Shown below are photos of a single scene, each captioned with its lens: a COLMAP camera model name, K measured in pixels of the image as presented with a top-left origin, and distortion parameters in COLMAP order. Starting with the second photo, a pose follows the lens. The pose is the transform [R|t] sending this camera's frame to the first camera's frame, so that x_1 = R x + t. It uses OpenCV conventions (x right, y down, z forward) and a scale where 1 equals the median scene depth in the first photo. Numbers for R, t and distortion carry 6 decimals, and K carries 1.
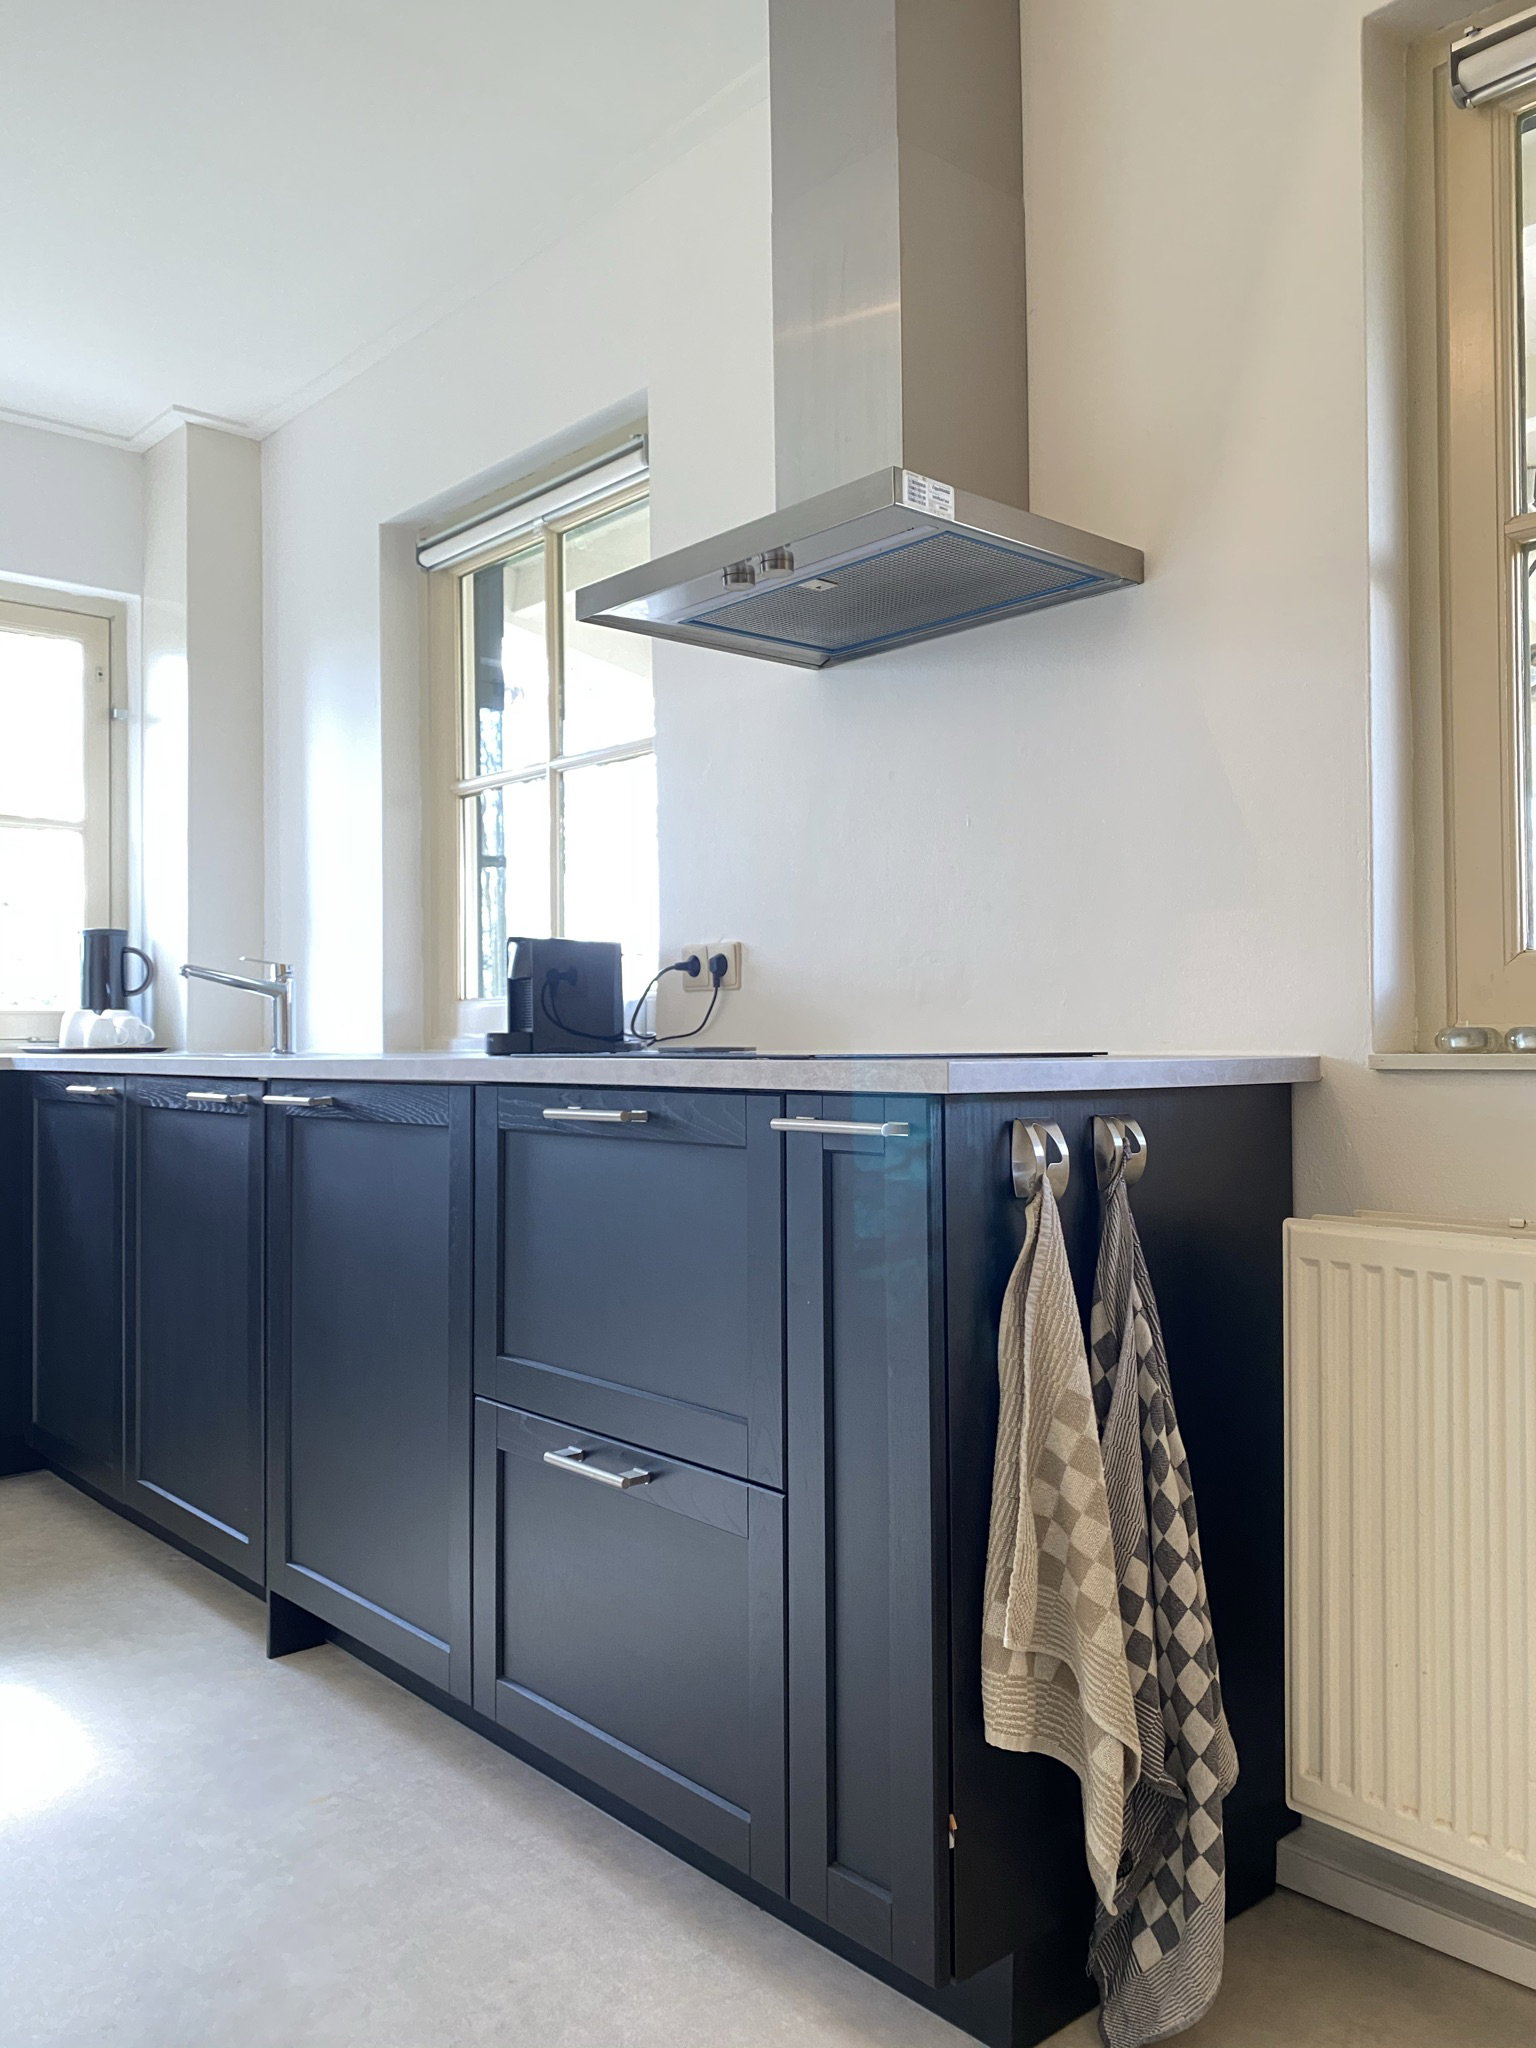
lens RADIAL K [[1577.4, 0, 765.0], [0, 1577.4, 1027.9], [0, 0, 1]] dist [-0.003468, 0.002080]
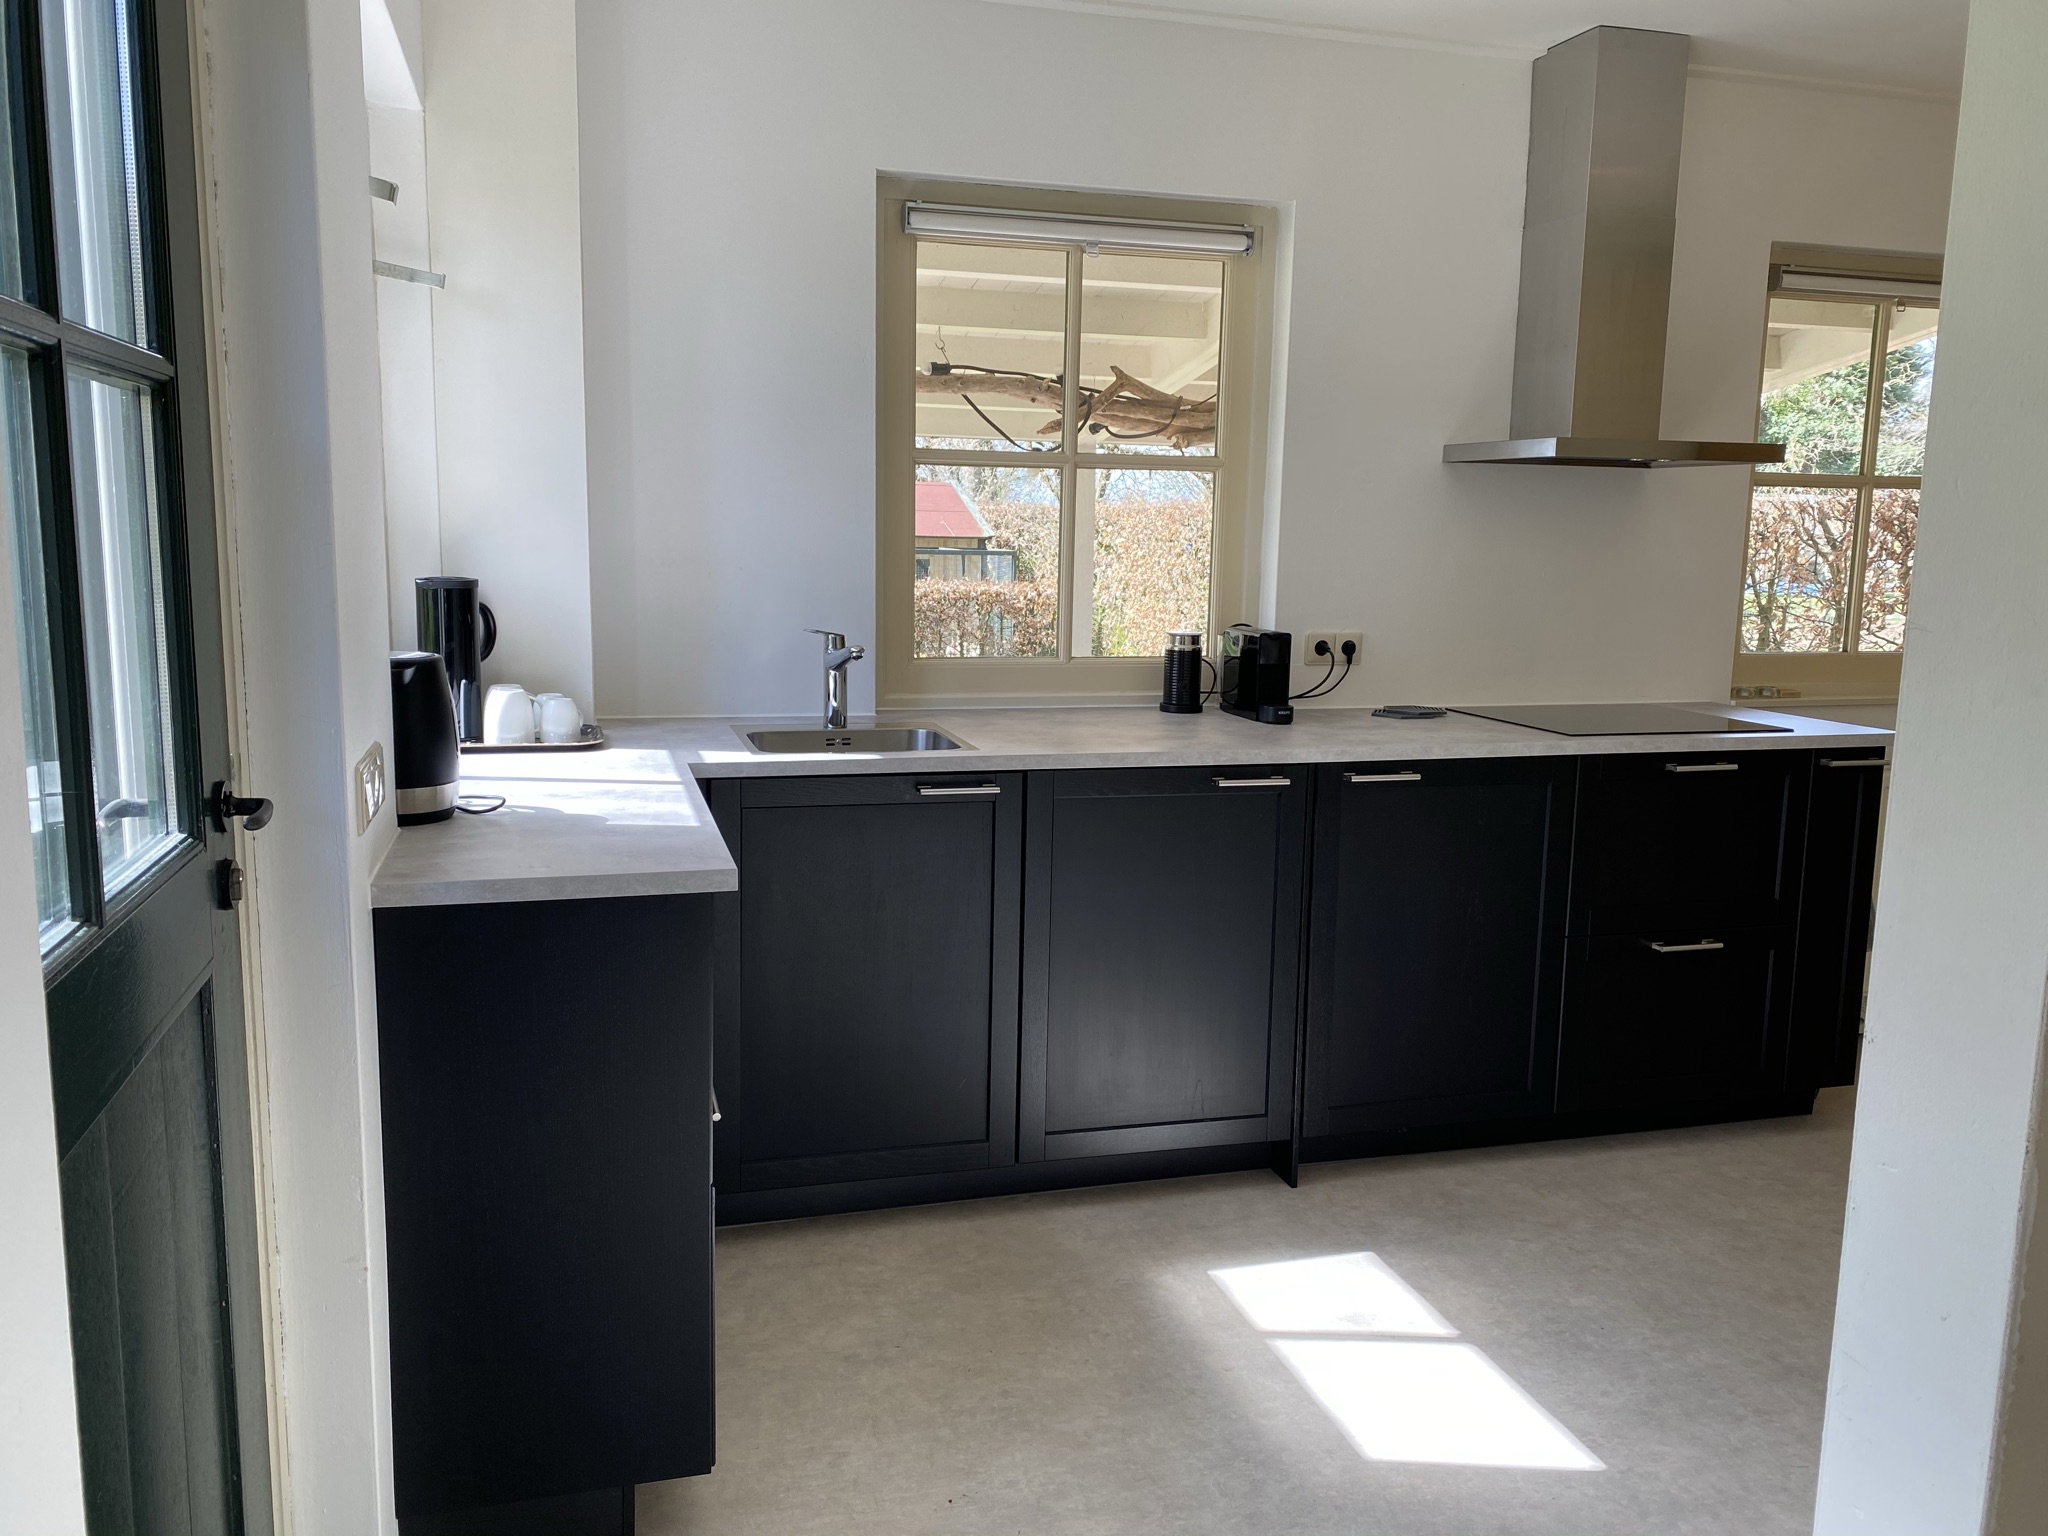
lens RADIAL K [[1577.4, 0, 1021.1], [0, 1577.4, 769.4], [0, 0, 1]] dist [-0.003468, 0.002080]
pose [[0.424963, -0.122339, 0.896906, -1.164788], [-0.035599, 0.987800, 0.151605, -0.109545], [-0.904510, -0.096356, 0.415423, 0.507805]]
